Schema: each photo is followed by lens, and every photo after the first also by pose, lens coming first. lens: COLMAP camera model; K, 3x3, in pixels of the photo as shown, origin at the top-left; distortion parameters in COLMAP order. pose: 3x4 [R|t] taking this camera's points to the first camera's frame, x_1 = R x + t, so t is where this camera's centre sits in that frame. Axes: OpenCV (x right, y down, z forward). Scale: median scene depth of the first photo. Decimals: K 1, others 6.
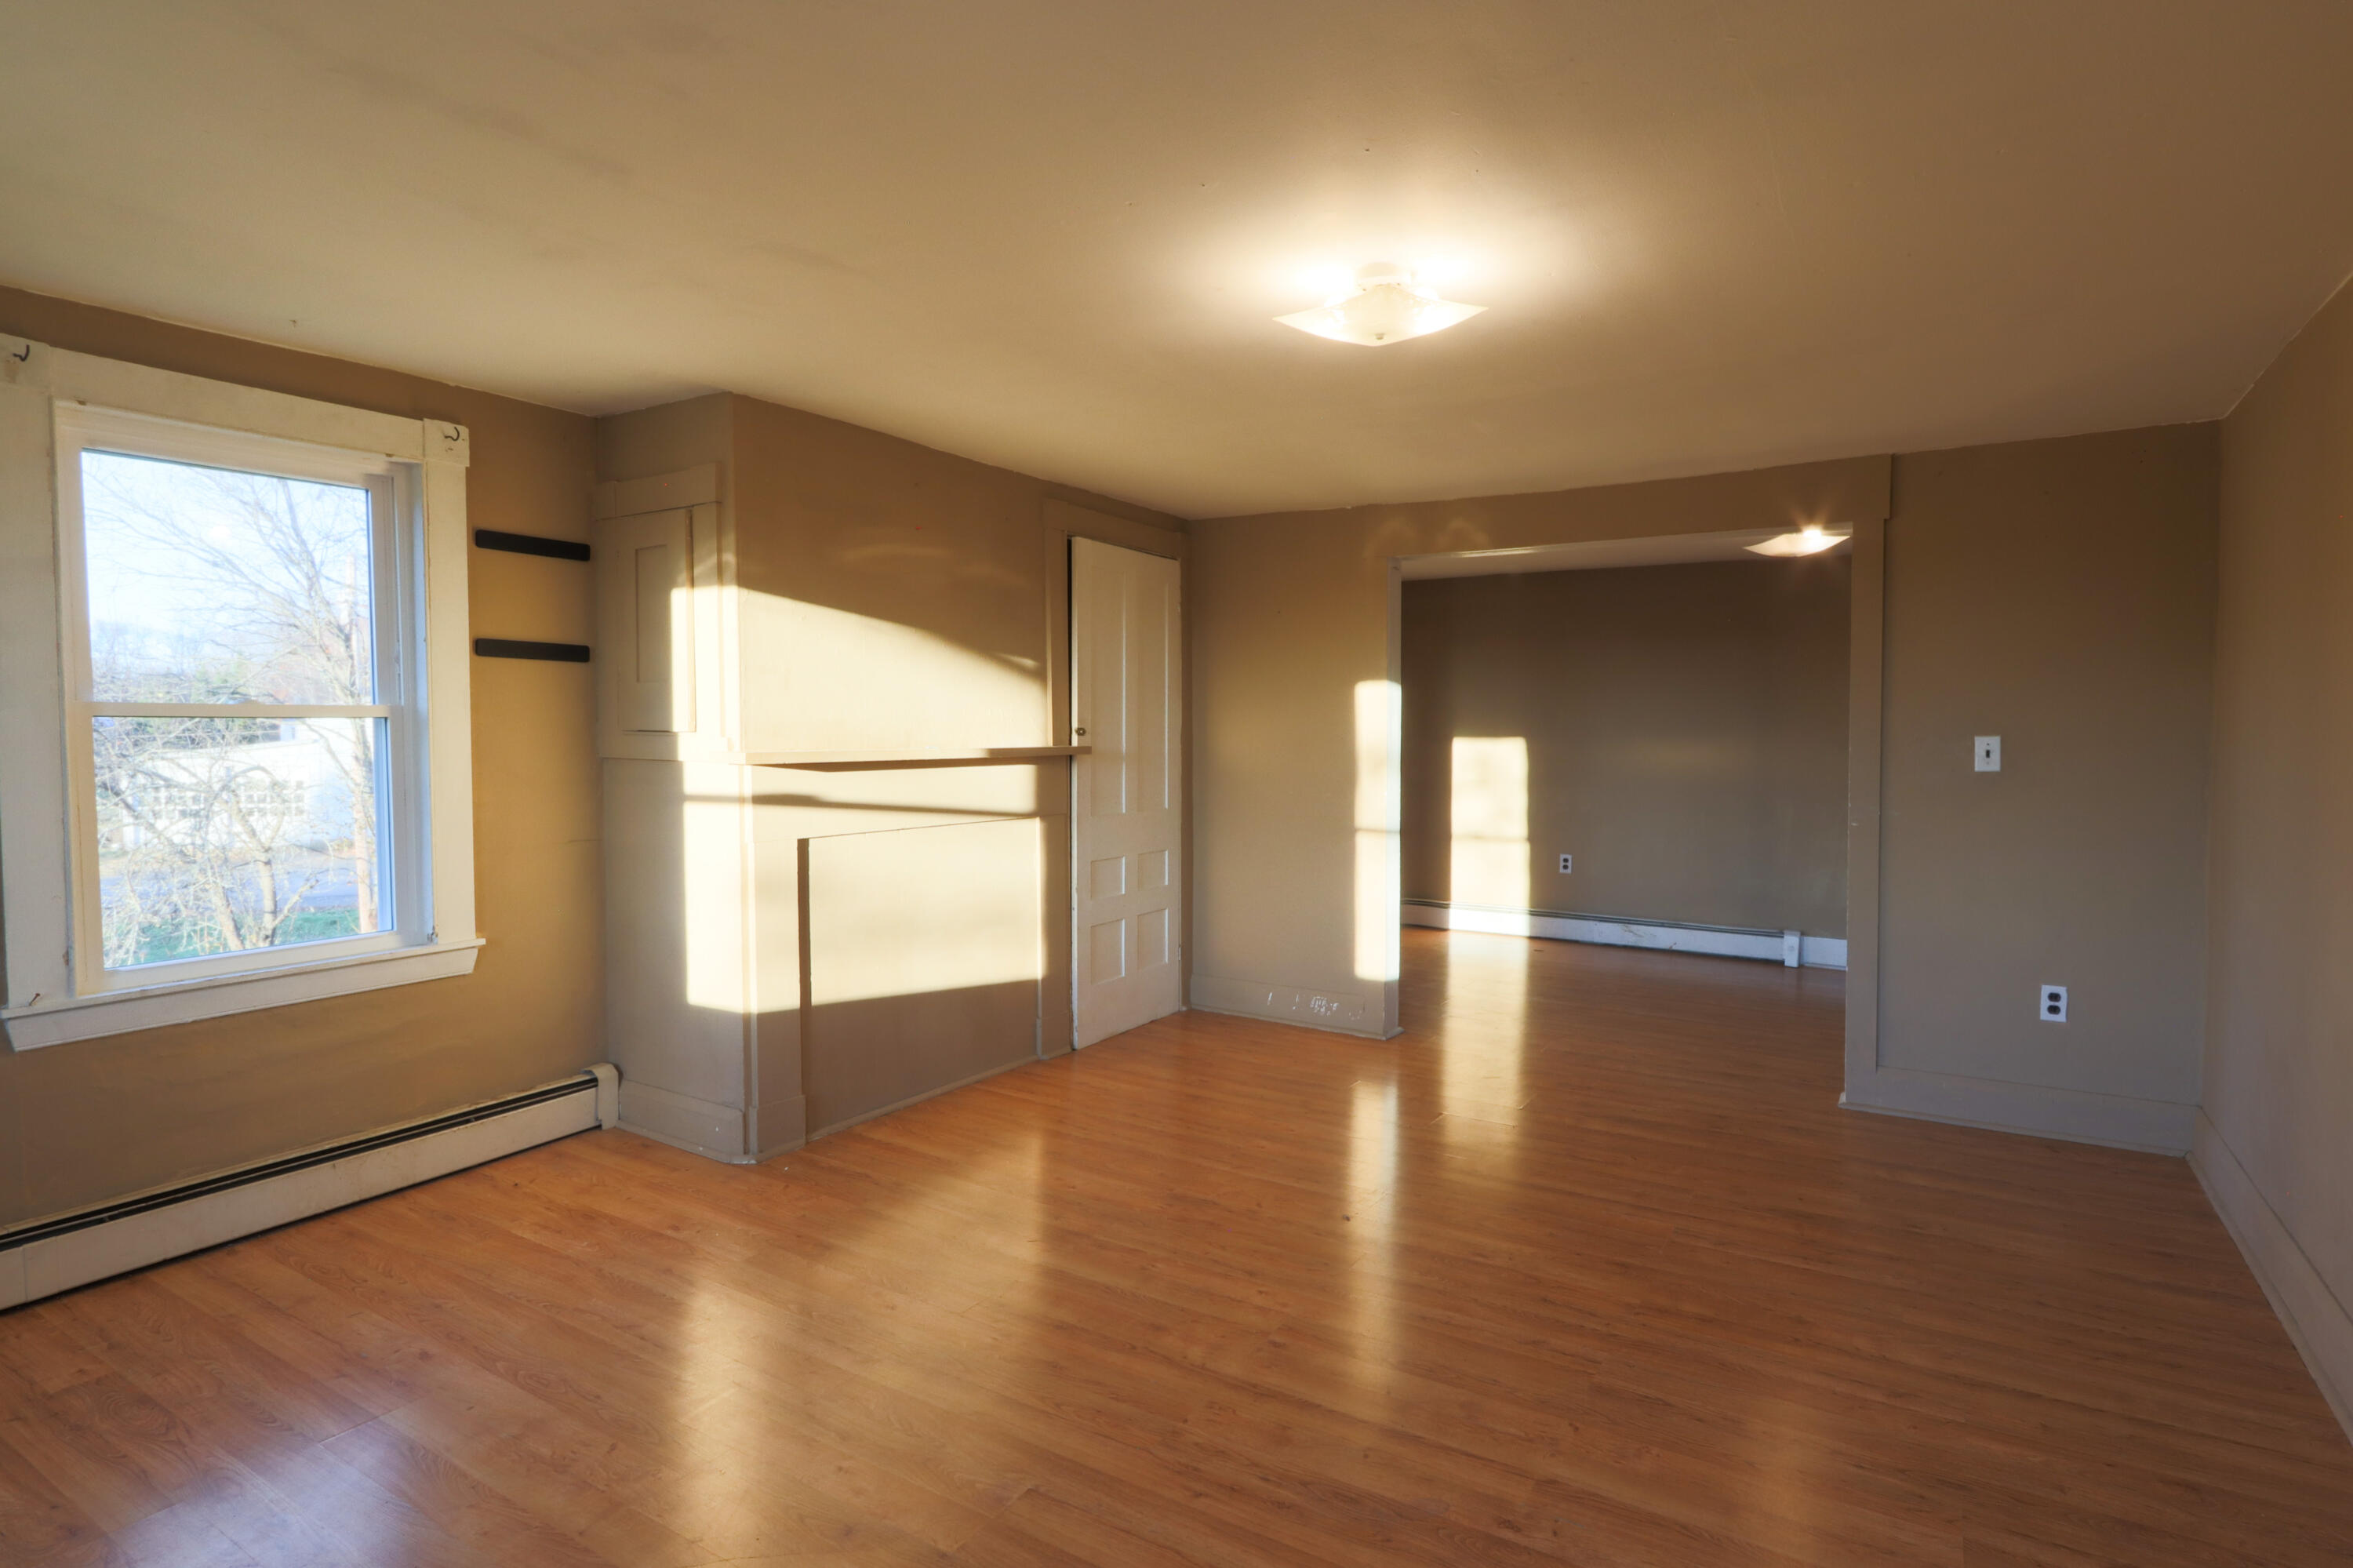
lens RADIAL K [[1213.4, 0, 1164.5], [0, 1213.4, 778.6], [0, 0, 1]] dist [-0.001385, -0.000379]
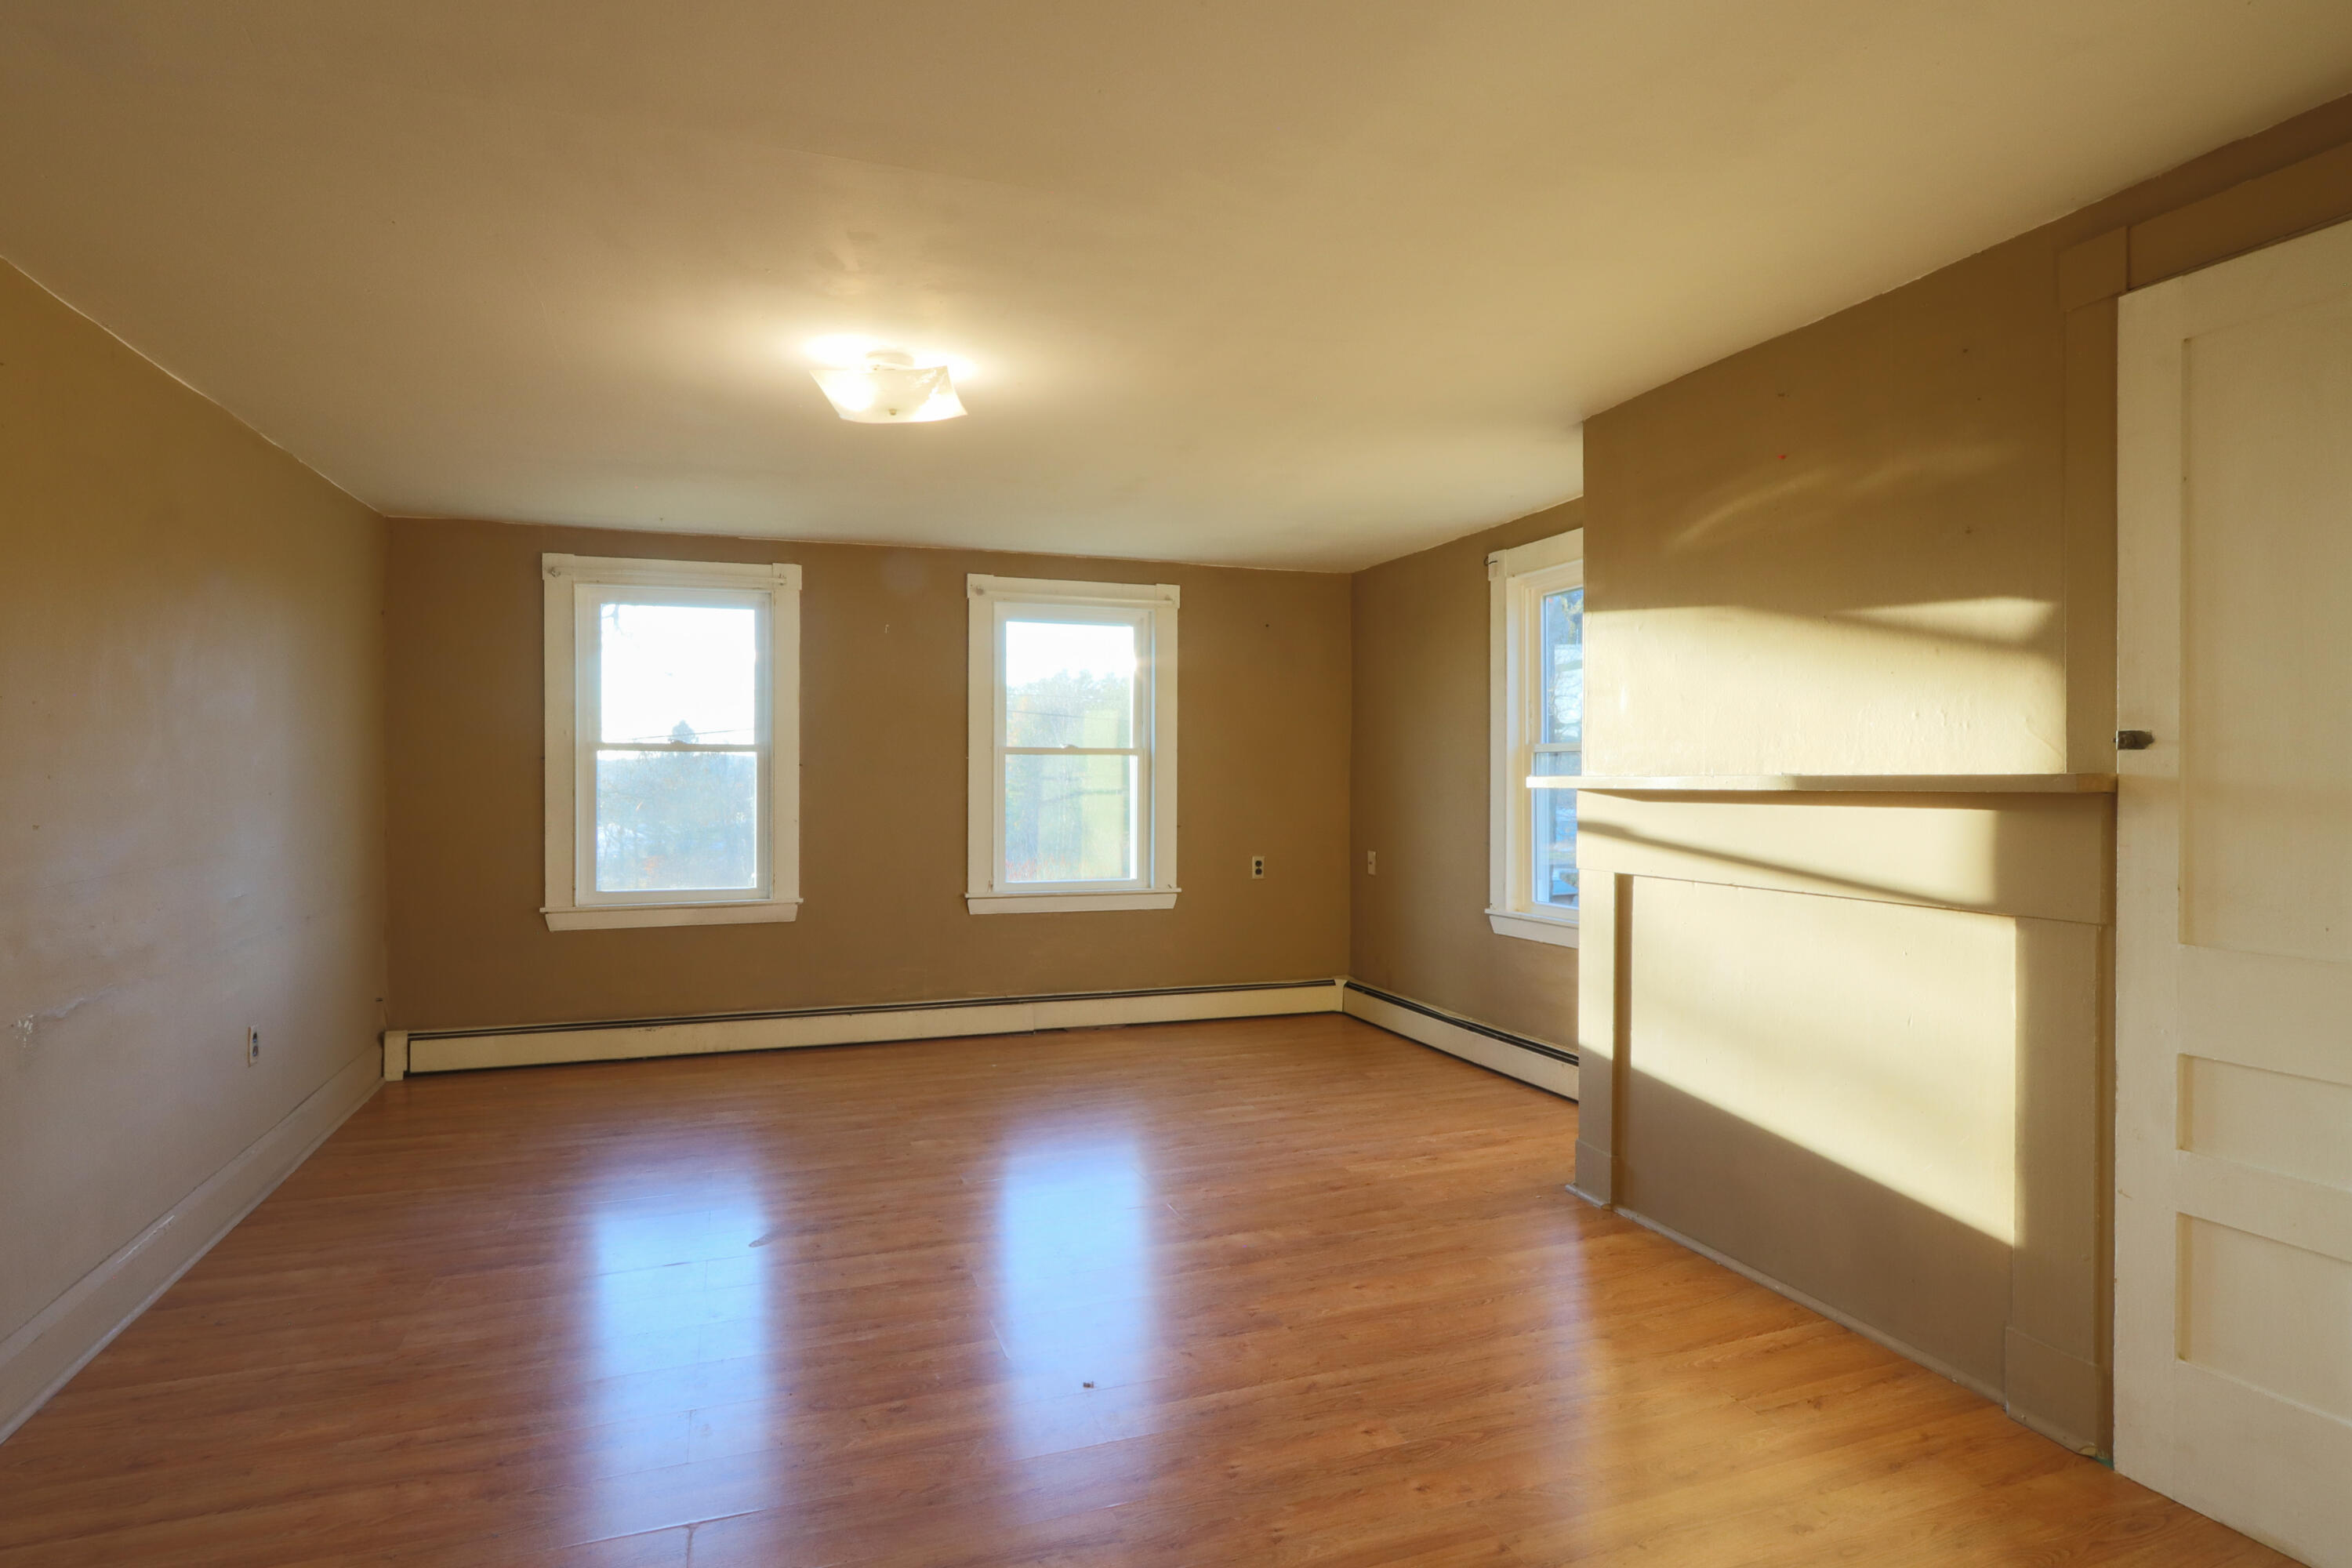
lens RADIAL K [[1212.8, 0, 1164.0], [0, 1212.8, 778.6], [0, 0, 1]] dist [-0.001385, -0.000379]
pose [[-0.611927, 0.004325, -0.790902, 0.622398], [-0.026812, 0.999297, 0.026210, -0.035335], [0.790460, 0.037245, -0.611381, 1.282416]]
